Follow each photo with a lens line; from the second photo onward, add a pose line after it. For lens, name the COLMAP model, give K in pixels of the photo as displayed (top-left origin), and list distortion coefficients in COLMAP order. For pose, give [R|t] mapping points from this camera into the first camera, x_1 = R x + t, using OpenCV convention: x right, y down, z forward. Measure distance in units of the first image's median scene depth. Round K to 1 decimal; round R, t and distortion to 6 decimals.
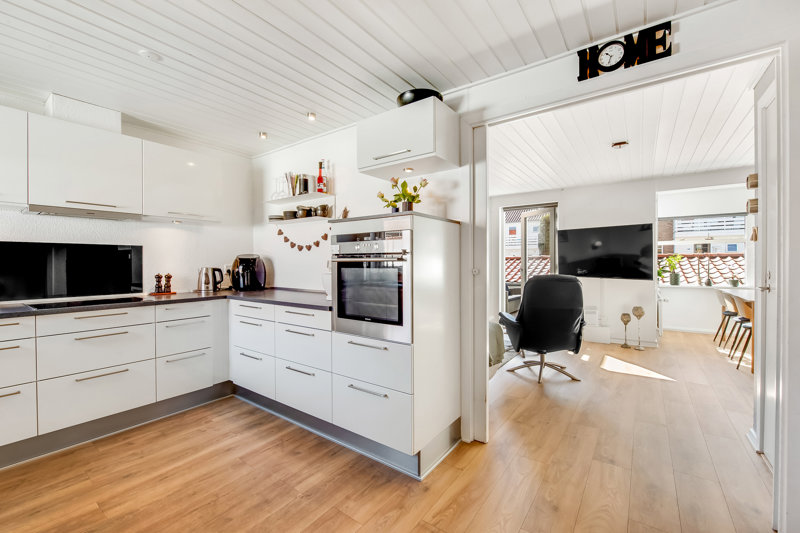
lens RADIAL K [[340.3, 0, 397.4], [0, 340.3, 264.6], [0, 0, 1]] dist [-0.003907, -0.001116]
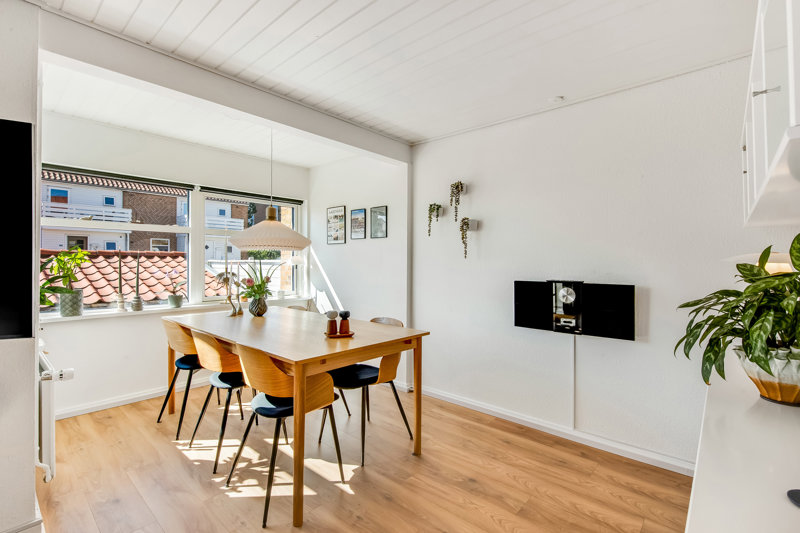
lens RADIAL K [[364.6, 0, 402.8], [0, 364.6, 261.3], [0, 0, 1]] dist [0.001750, 0.000083]
pose [[0.096456, 0.004435, 0.995327, 0.374563], [0.001997, 0.999987, -0.004649, -0.011264], [-0.995335, 0.002436, 0.096445, 0.516251]]
